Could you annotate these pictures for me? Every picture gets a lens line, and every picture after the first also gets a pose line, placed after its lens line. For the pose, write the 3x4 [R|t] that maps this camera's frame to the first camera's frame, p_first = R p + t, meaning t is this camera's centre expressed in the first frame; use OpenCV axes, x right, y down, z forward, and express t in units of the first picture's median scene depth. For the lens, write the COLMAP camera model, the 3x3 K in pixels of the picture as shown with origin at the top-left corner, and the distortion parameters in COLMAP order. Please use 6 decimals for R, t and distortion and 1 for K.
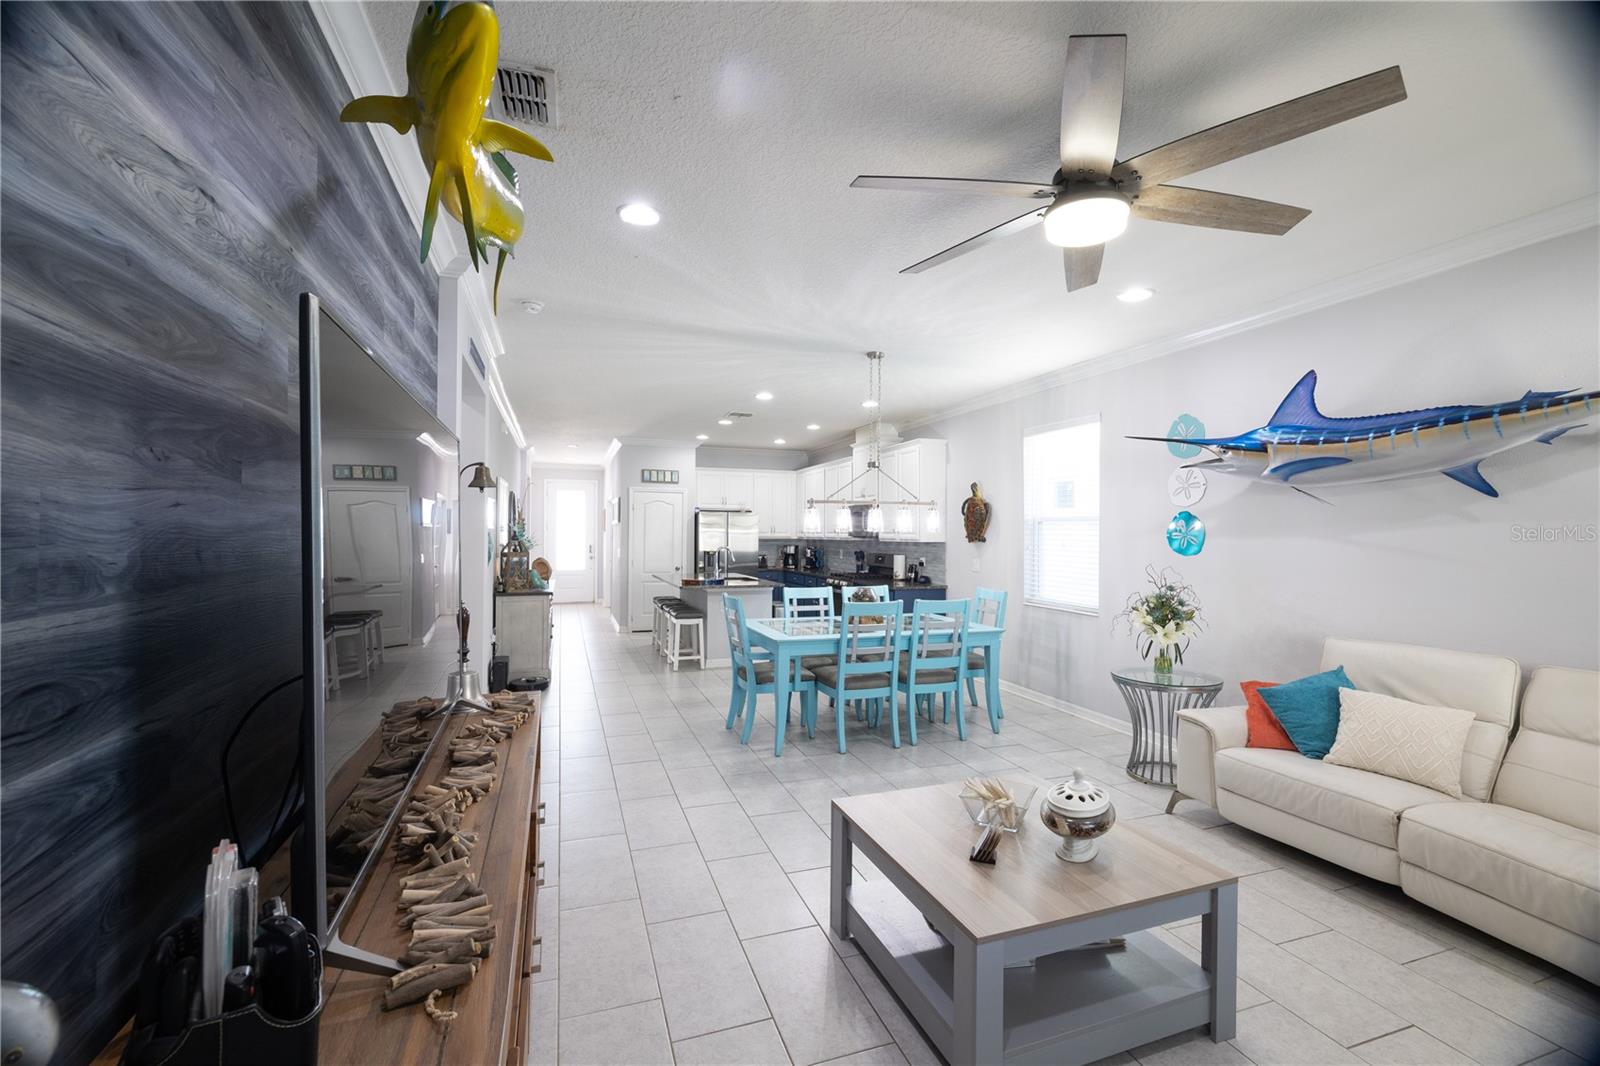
lens RADIAL K [[674.0, 0, 797.1], [0, 674.0, 528.9], [0, 0, 1]] dist [0.001225, 0.000097]
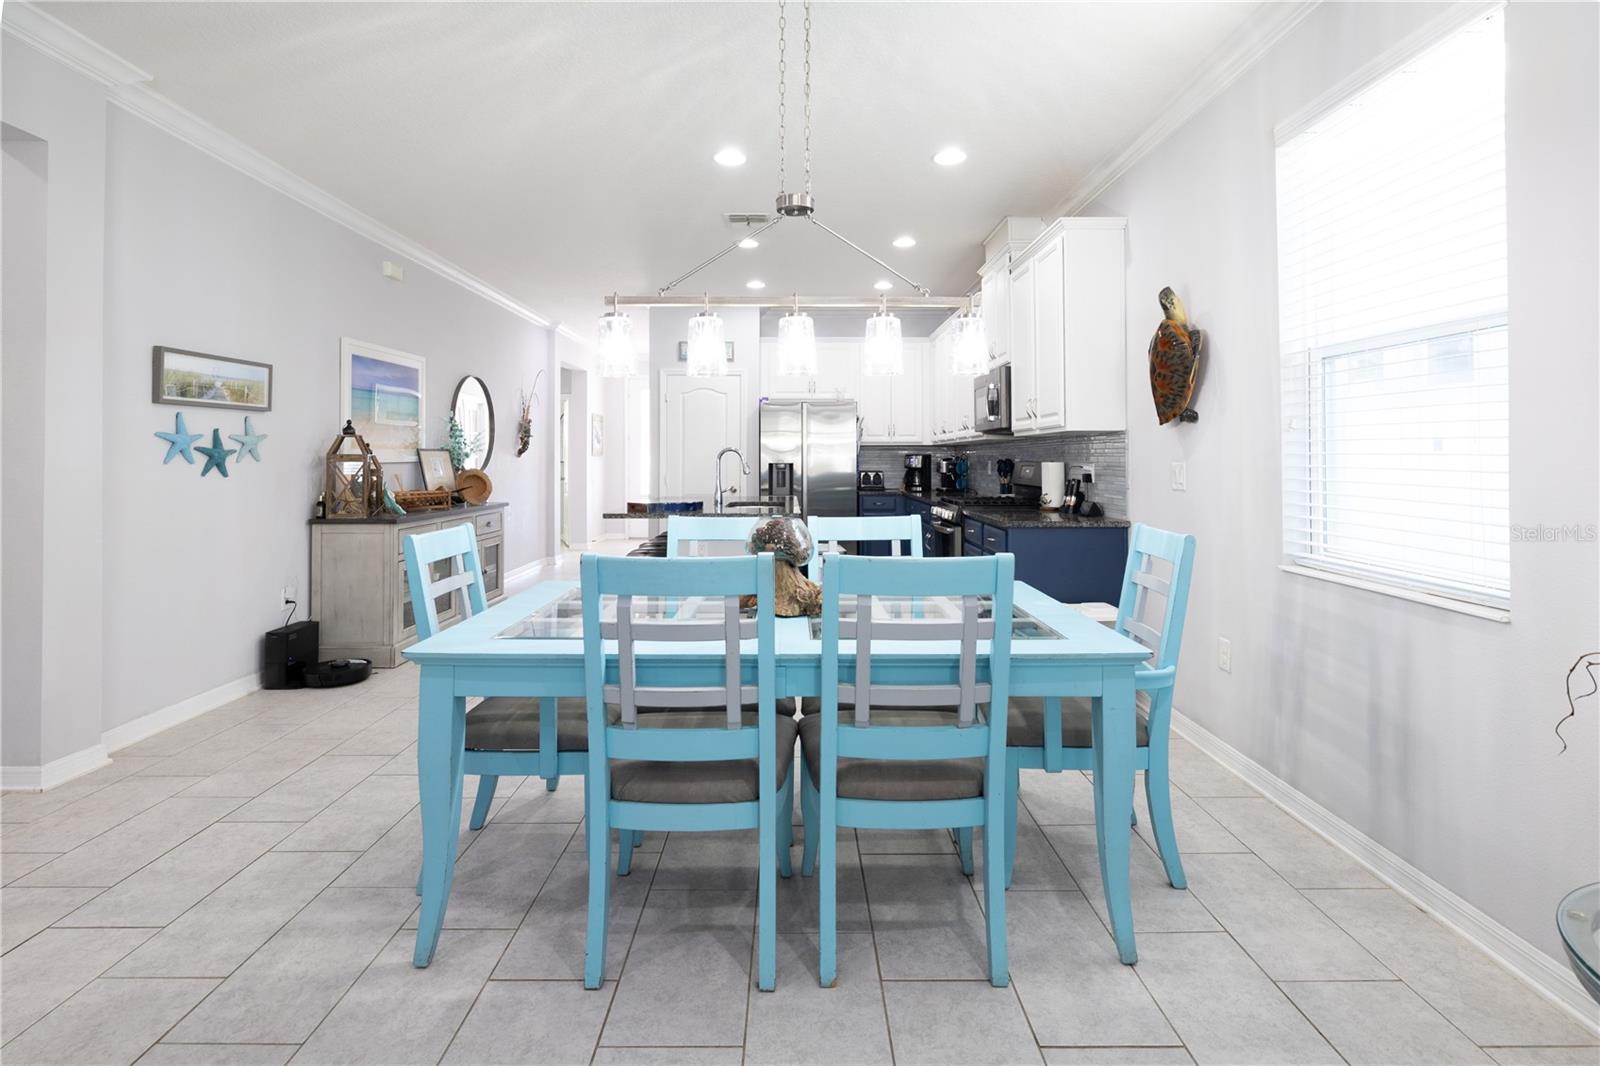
lens RADIAL K [[786.4, 0, 797.3], [0, 786.4, 451.3], [0, 0, 1]] dist [0.000759, 0.000181]
pose [[0.942382, -0.011464, -0.334344, 0.219379], [0.009921, 0.999931, -0.006325, 0.041889], [0.334393, 0.002643, 0.942430, 0.462920]]
